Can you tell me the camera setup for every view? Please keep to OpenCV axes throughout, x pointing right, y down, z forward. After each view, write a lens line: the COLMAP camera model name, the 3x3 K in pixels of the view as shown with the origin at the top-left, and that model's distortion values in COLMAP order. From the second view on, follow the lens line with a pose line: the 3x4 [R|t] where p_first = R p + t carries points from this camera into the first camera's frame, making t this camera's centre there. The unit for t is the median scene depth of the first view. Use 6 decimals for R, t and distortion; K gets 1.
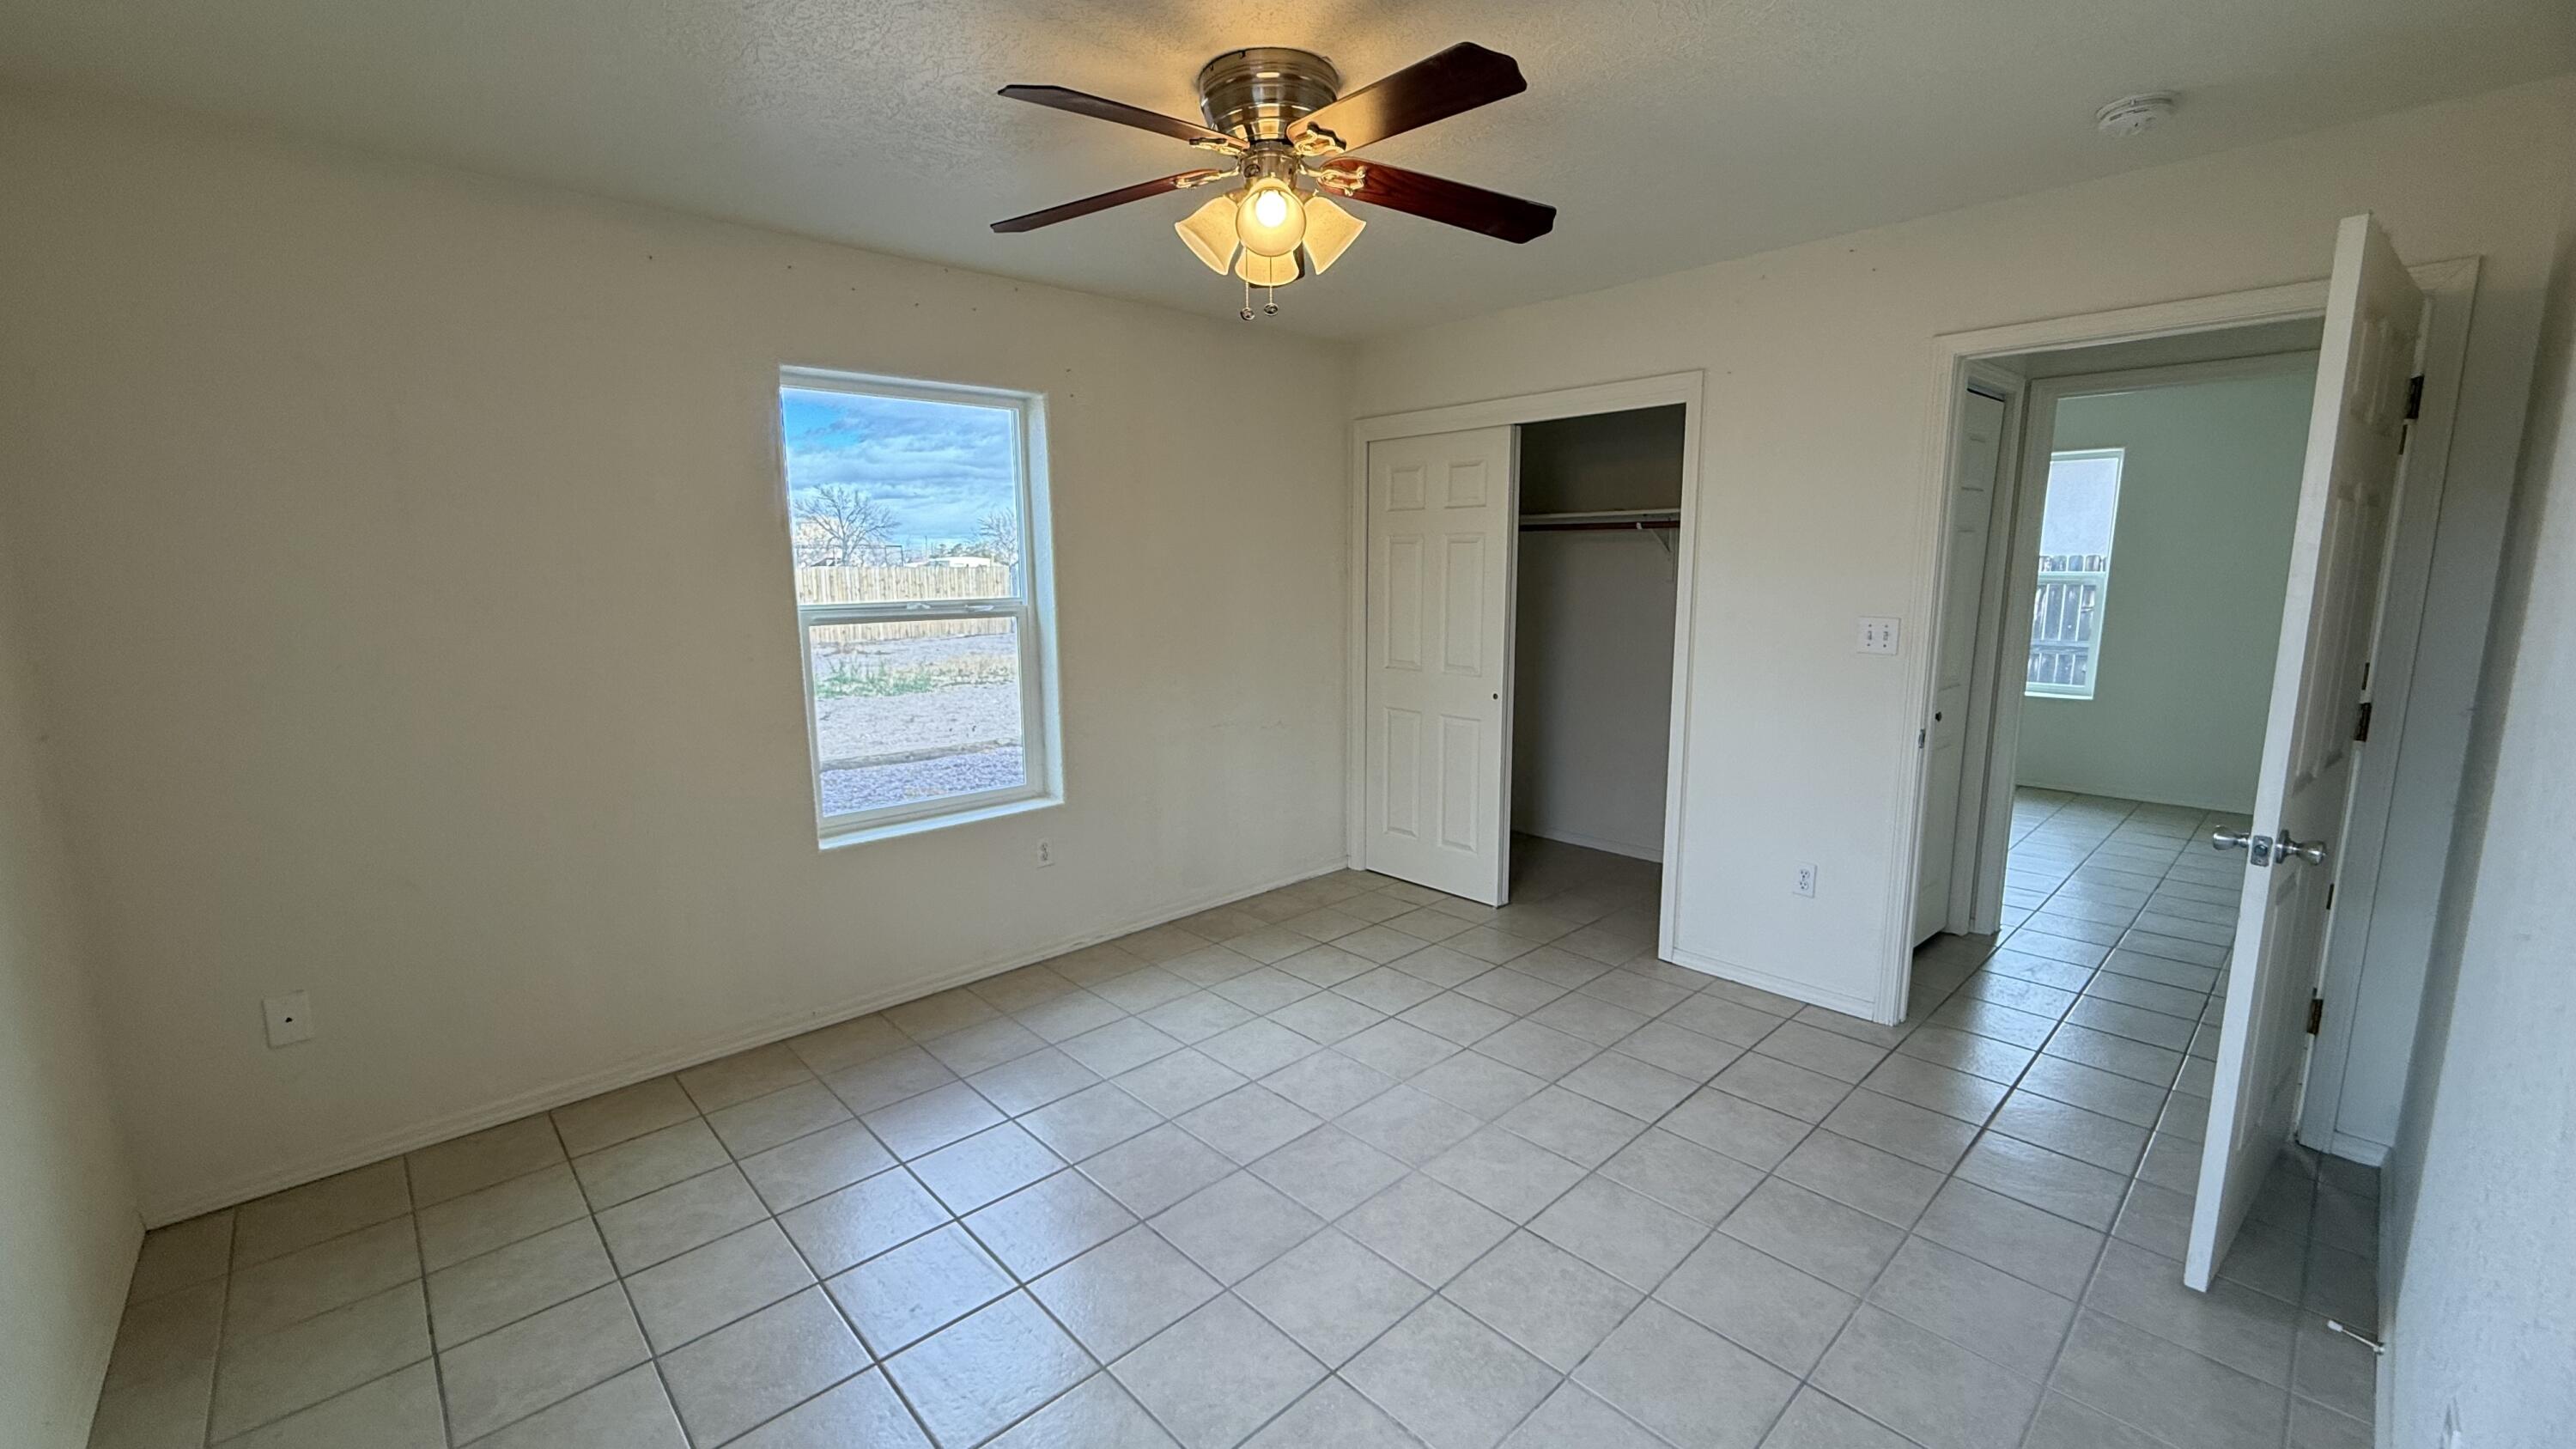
lens RADIAL K [[1015.5, 0, 1285.5], [0, 1015.5, 722.2], [0, 0, 1]] dist [0.001344, 0.000021]
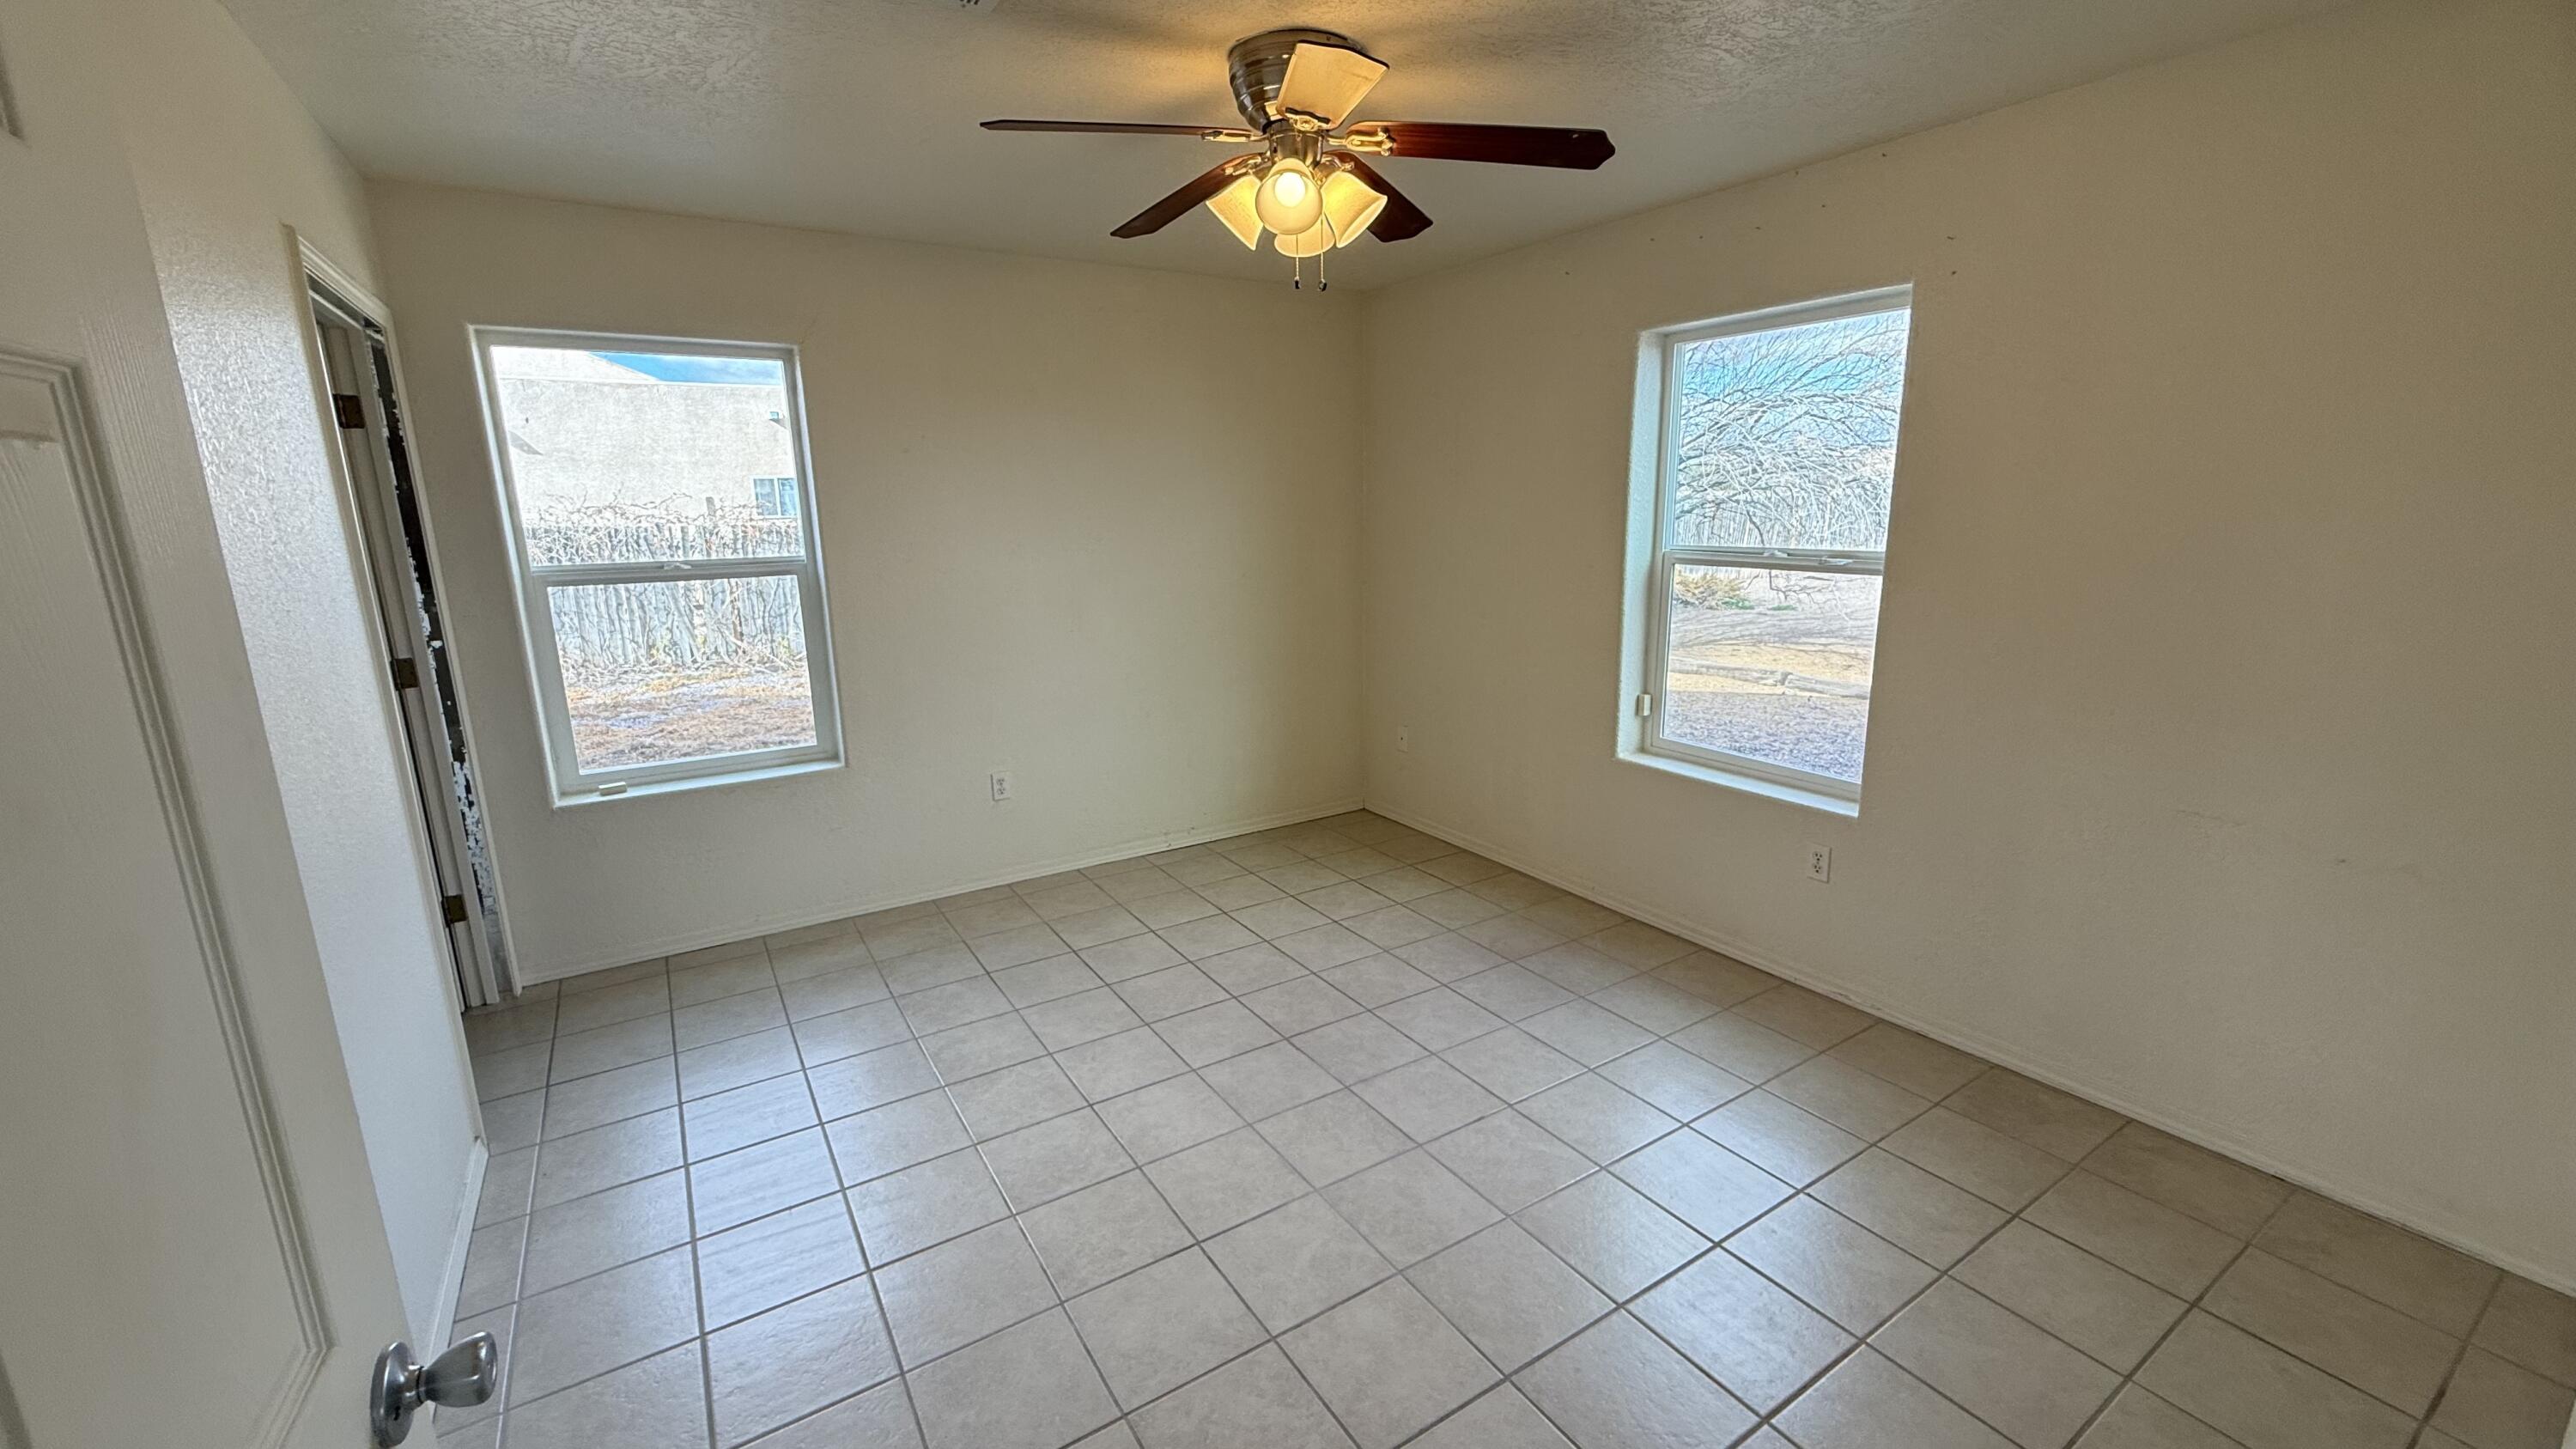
lens RADIAL K [[1015.5, 0, 1278.3], [0, 1015.5, 721.6], [0, 0, 1]] dist [0.001344, 0.000021]
pose [[-0.183649, 0.222358, -0.957512, 0.870732], [-0.136634, 0.958850, 0.248875, -0.182493], [0.973450, 0.176534, -0.145710, 0.964943]]
